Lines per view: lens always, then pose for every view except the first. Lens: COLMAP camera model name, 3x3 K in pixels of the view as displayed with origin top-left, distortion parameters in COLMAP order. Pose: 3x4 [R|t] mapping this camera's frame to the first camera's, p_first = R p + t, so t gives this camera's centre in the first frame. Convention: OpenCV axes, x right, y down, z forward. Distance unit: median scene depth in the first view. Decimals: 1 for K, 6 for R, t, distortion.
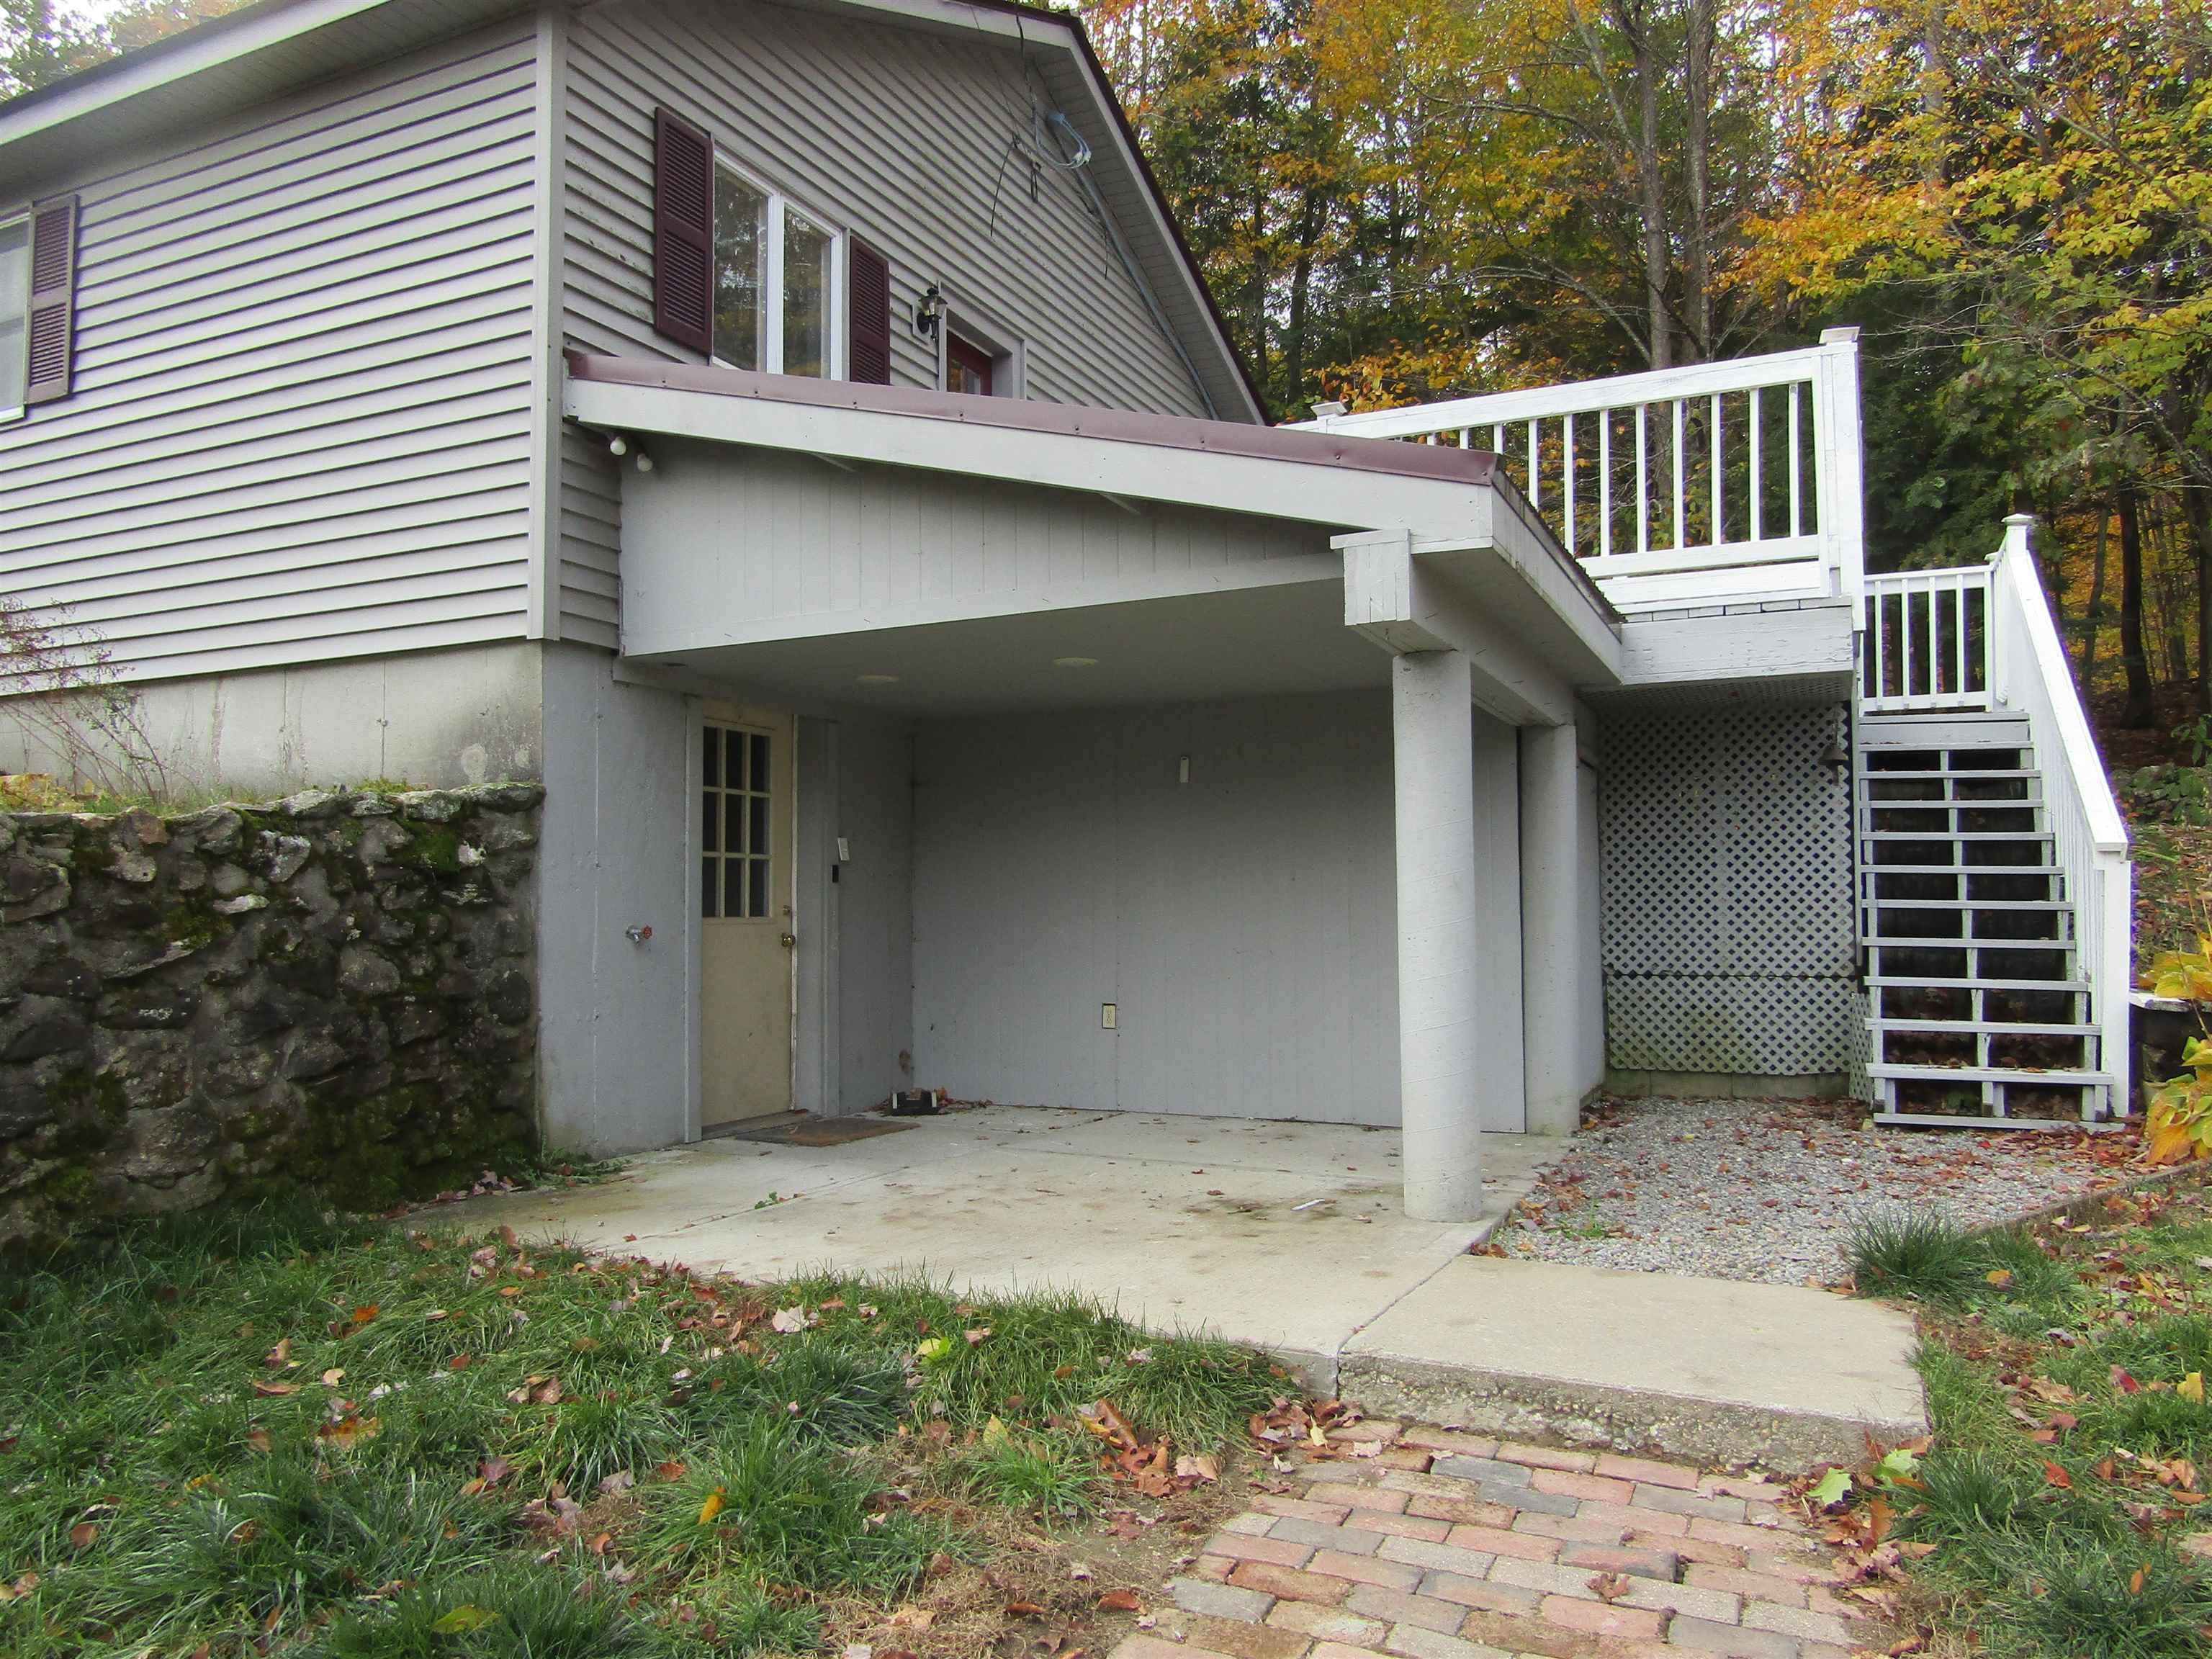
lens RADIAL K [[1572.0, 0, 1106.0], [0, 1572.0, 829.5], [0, 0, 1]] dist [0.002666, -0.013549]
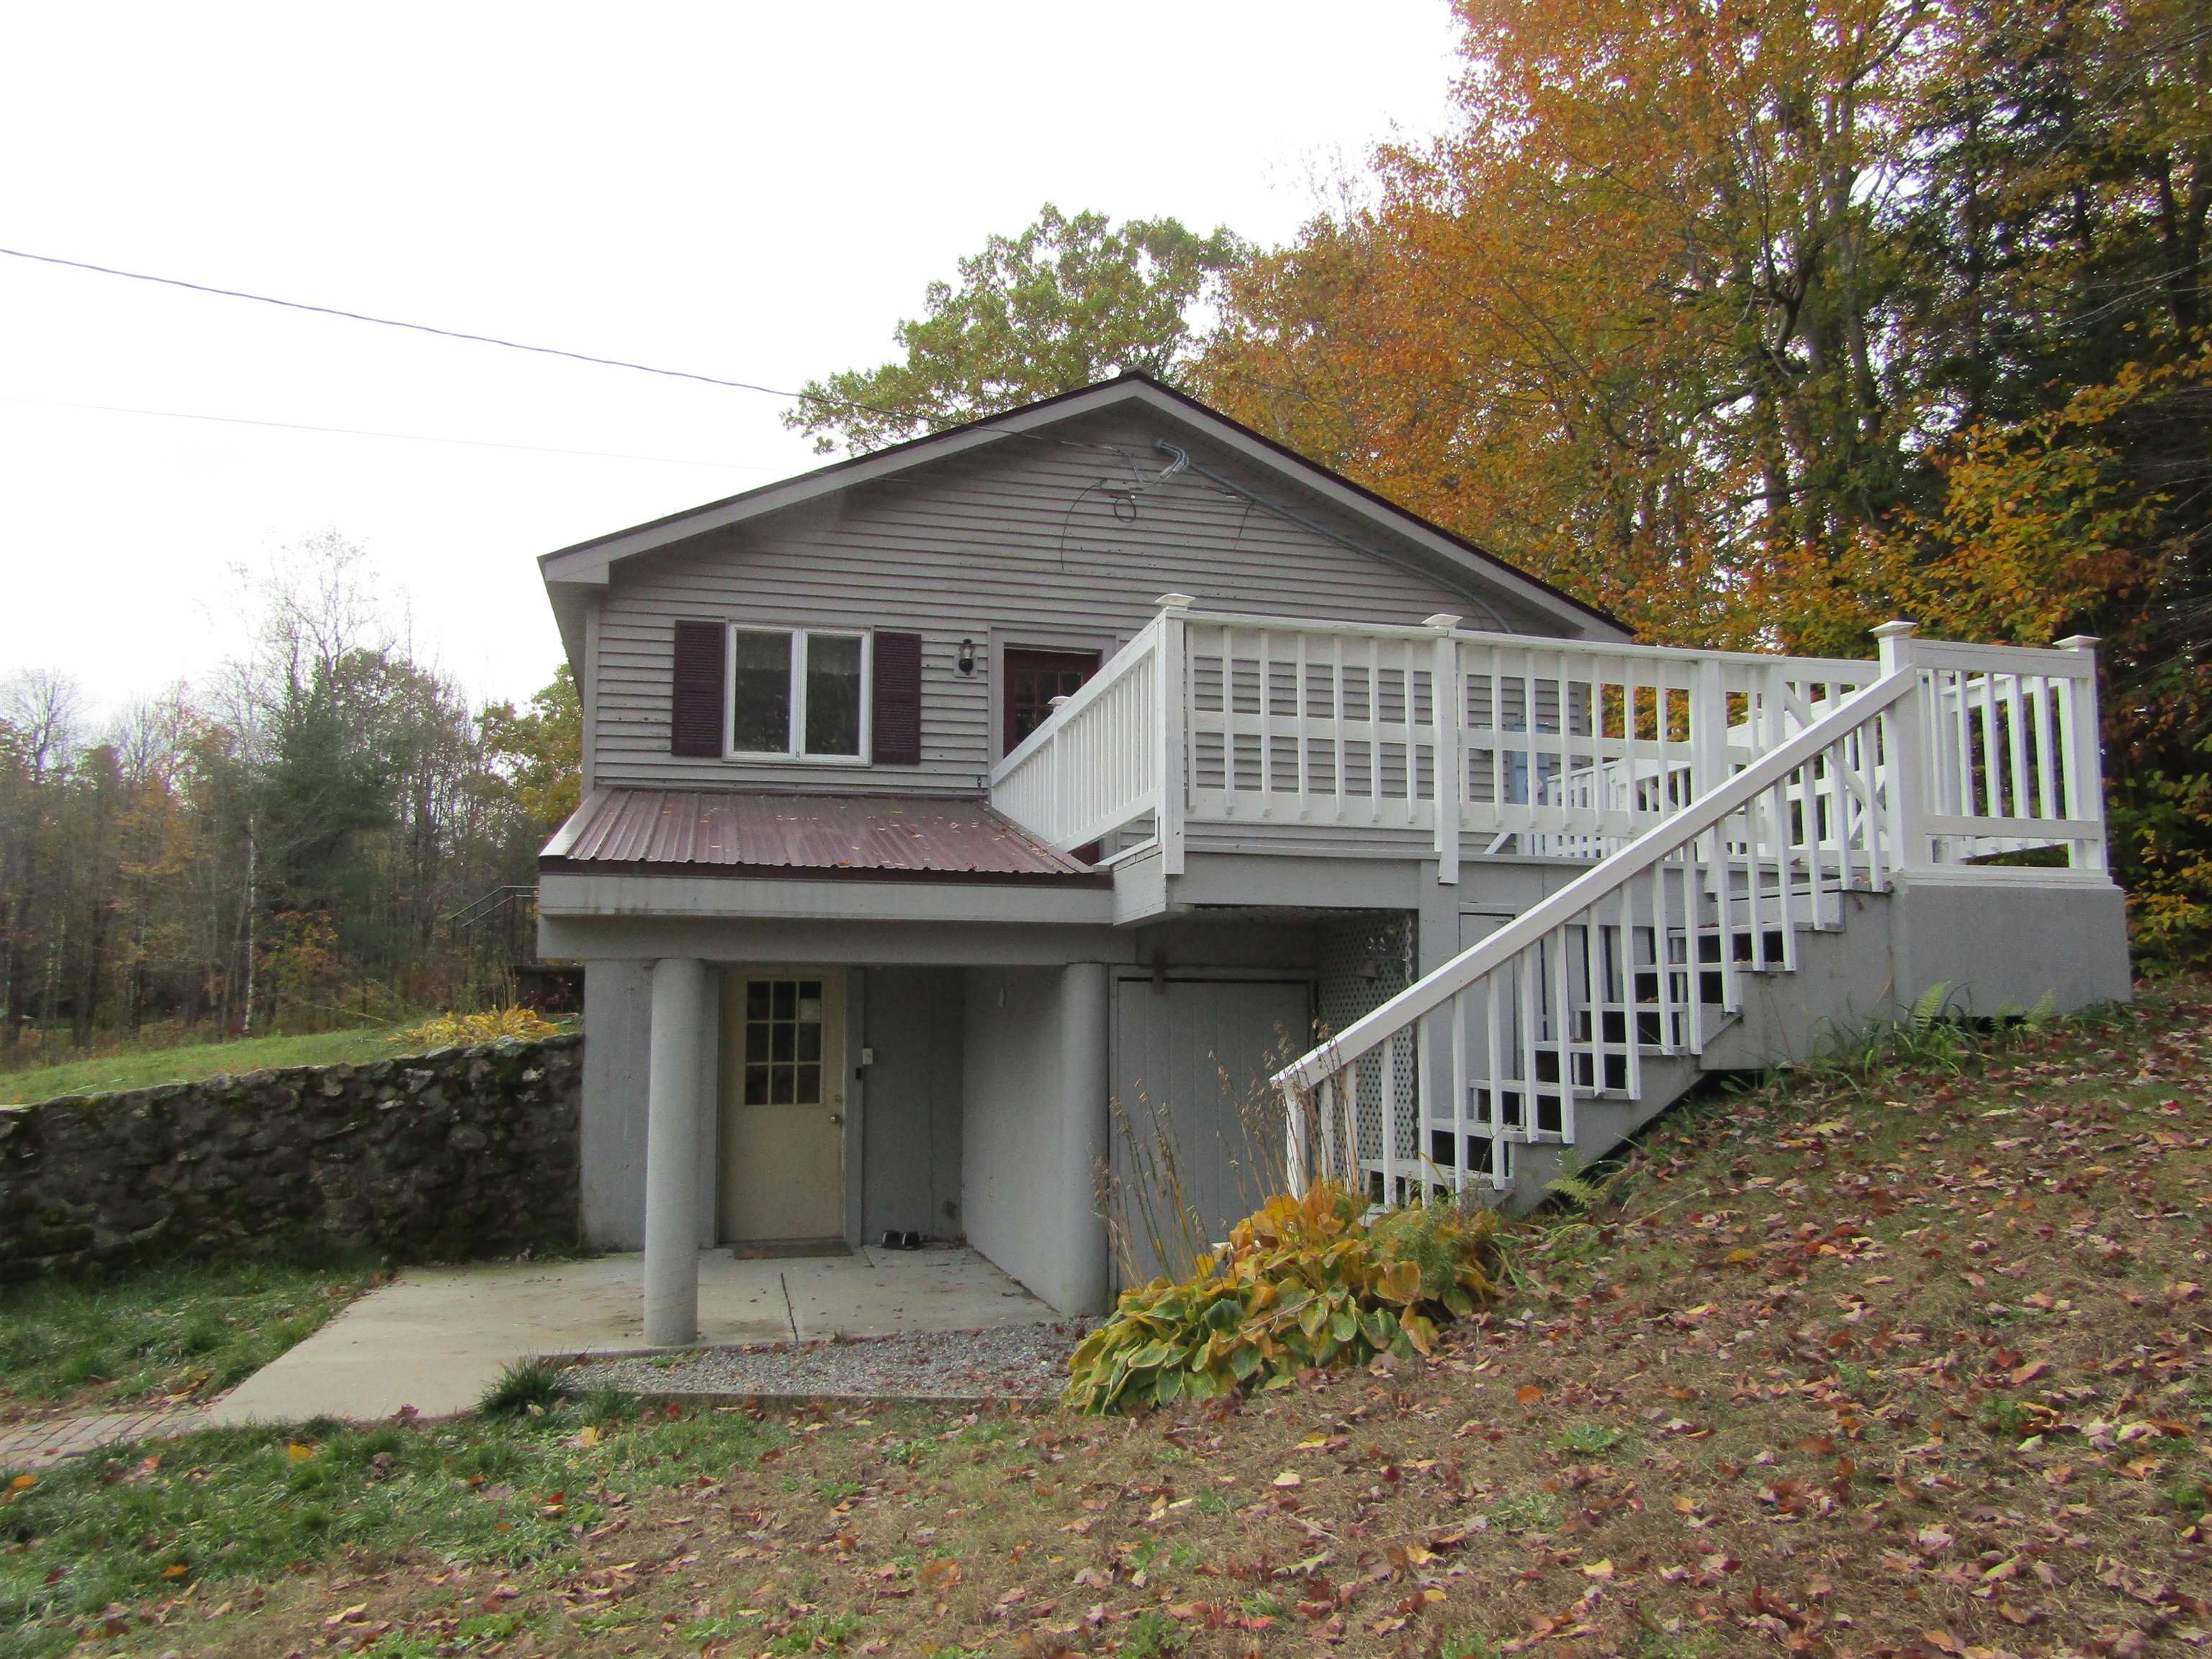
lens RADIAL K [[1572.0, 0, 1106.0], [0, 1572.0, 829.5], [0, 0, 1]] dist [0.002666, -0.013549]
pose [[0.632657, -0.096290, -0.768422, 1.596619], [0.046814, 0.995181, -0.086162, -0.087184], [0.773016, 0.018538, 0.634116, 0.366183]]
